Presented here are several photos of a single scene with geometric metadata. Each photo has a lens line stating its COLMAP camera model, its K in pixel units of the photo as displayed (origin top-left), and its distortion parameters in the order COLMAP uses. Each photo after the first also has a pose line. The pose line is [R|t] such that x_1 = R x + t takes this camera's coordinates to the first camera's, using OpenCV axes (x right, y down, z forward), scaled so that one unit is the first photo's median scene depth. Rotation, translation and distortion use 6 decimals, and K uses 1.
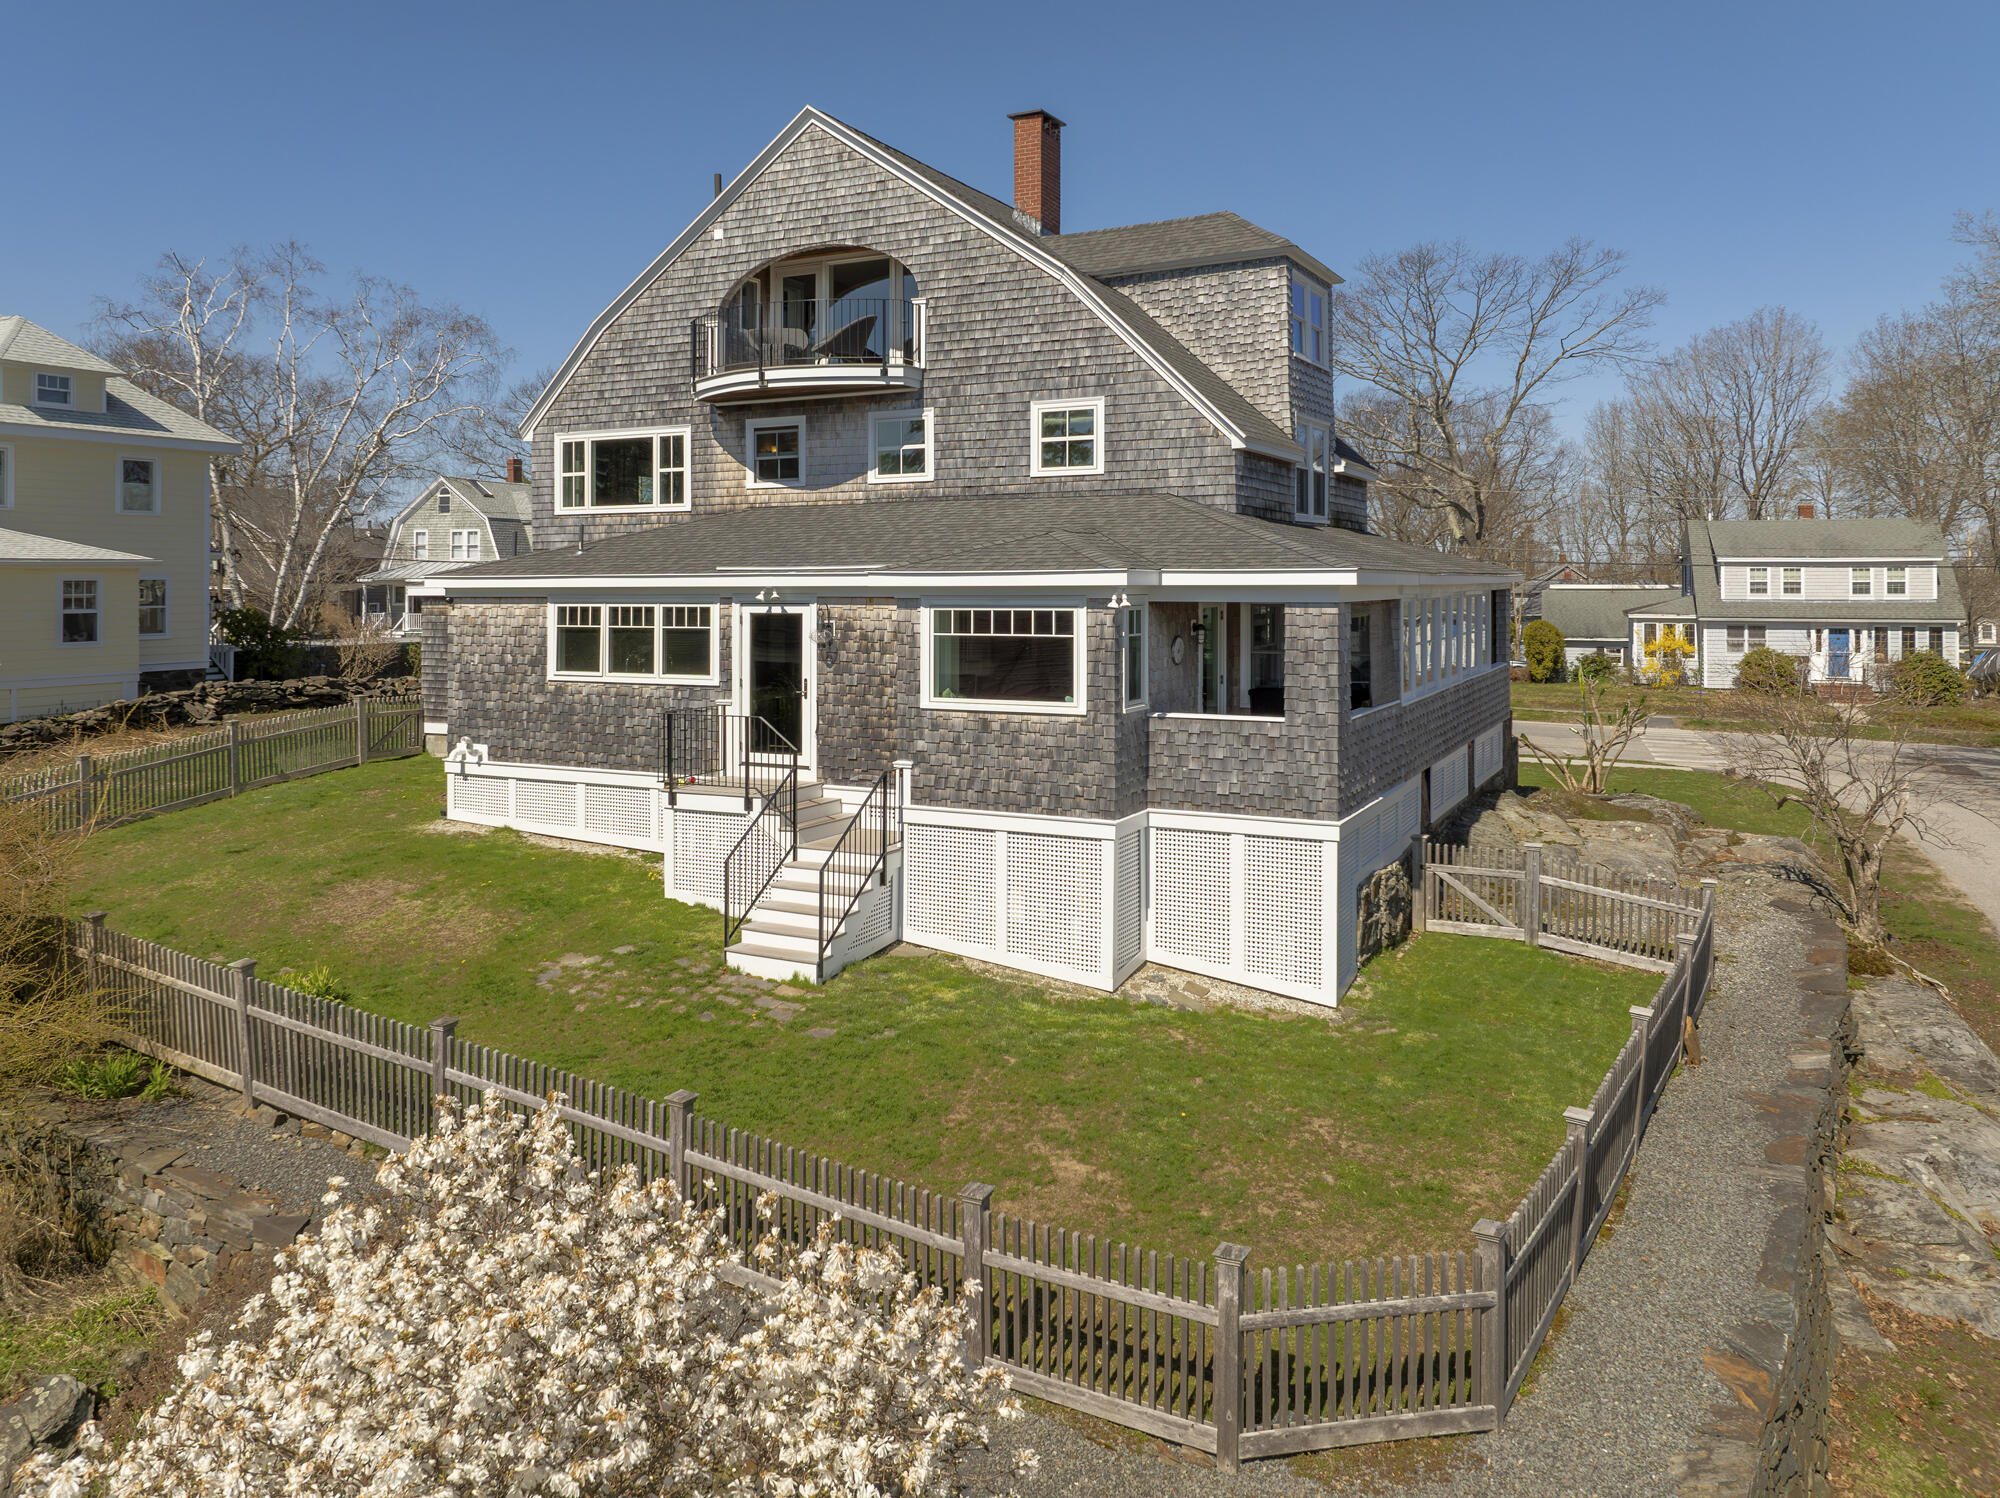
lens RADIAL K [[1436.7, 0, 1007.1], [0, 1436.7, 586.2], [0, 0, 1]] dist [-0.022935, -0.004575]
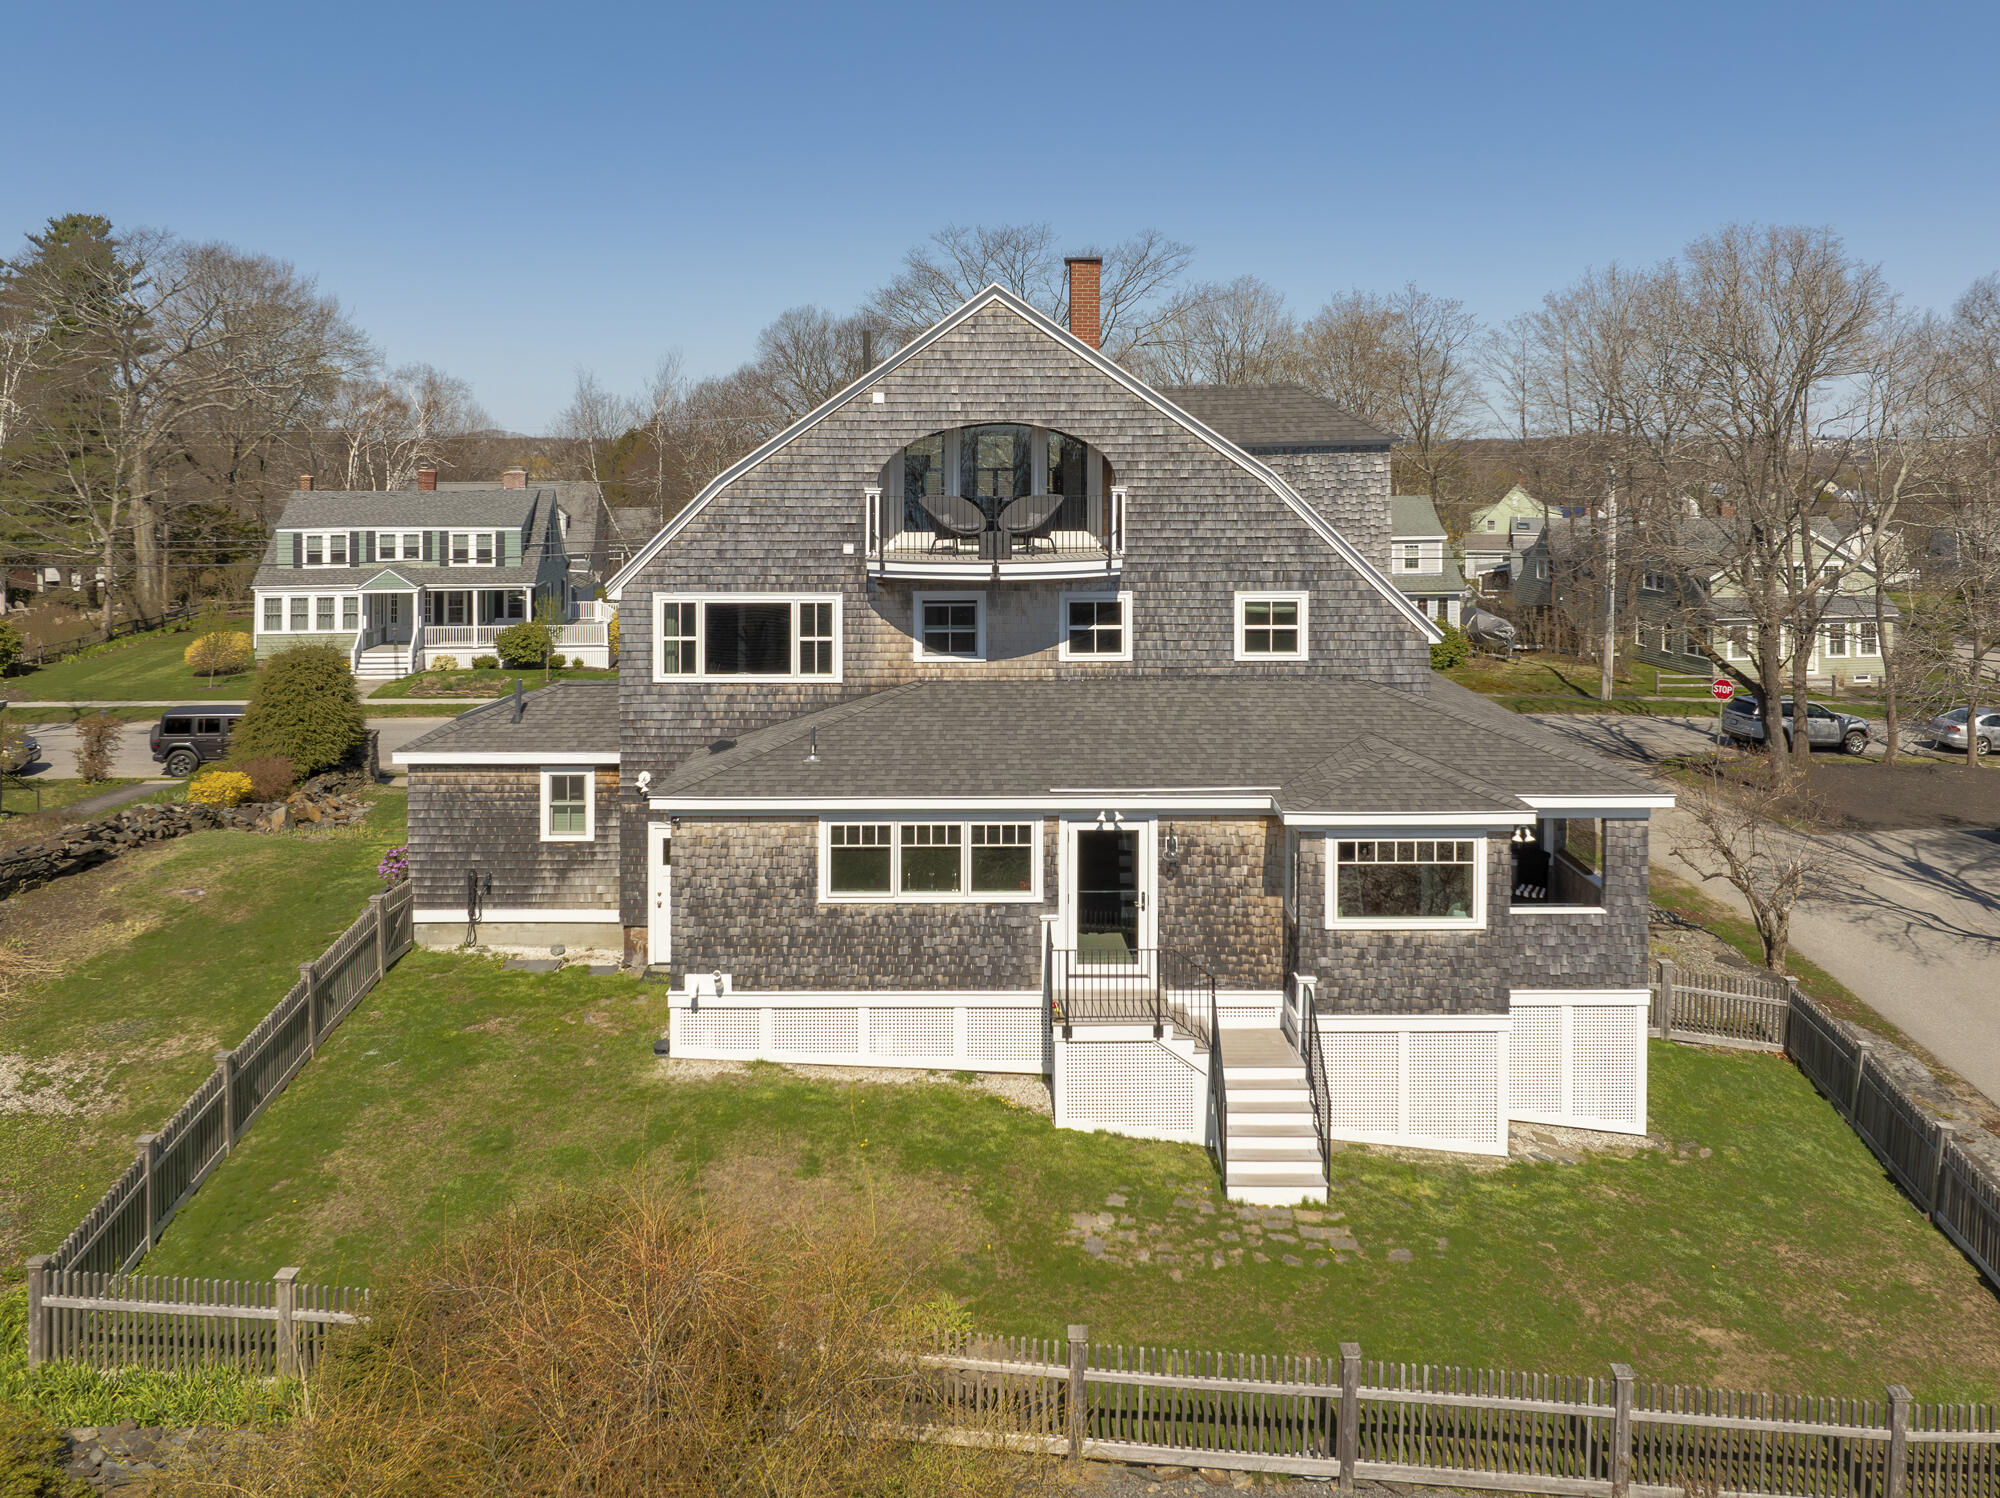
lens RADIAL K [[1603.1, 0, 996.0], [0, 1603.1, 471.8], [0, 0, 1]] dist [-0.009584, -0.018945]
pose [[0.896239, -0.002197, 0.443566, -0.686222], [-0.000544, 0.999982, 0.006054, -0.227434], [-0.443571, -0.005667, 0.896221, -0.005266]]
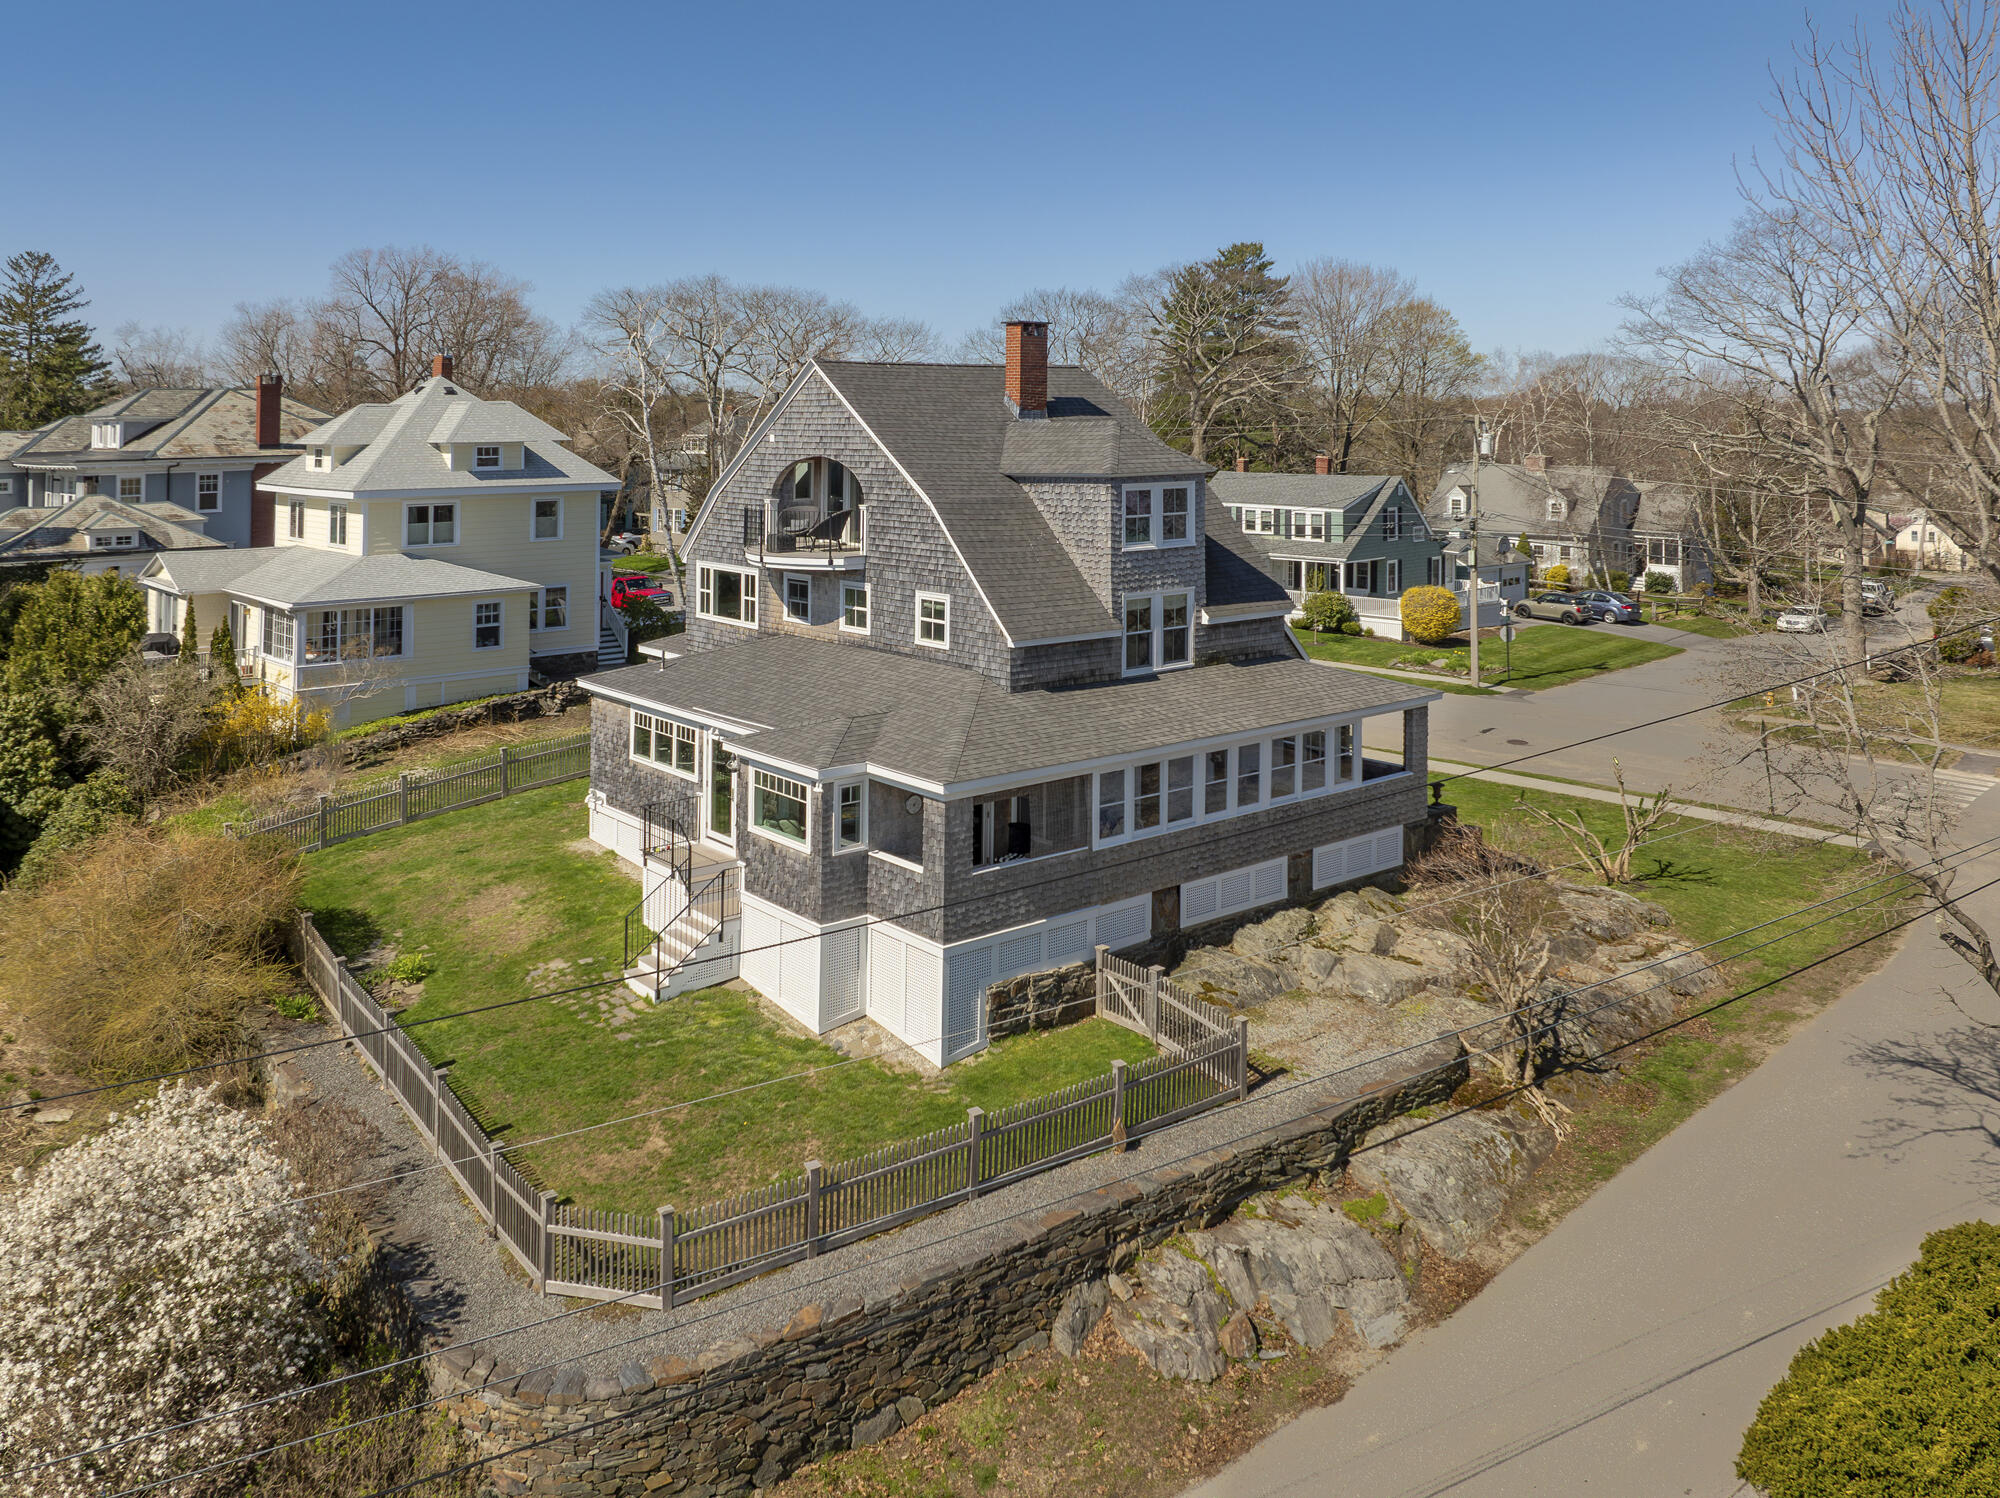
lens RADIAL K [[1593.4, 0, 1024.1], [0, 1593.4, 373.5], [0, 0, 1]] dist [-0.006800, -0.001169]
pose [[0.918732, -0.006327, -0.394832, 0.738963], [-0.006365, 0.999504, -0.030829, -0.295640], [0.394831, 0.030837, 0.918236, -0.406542]]
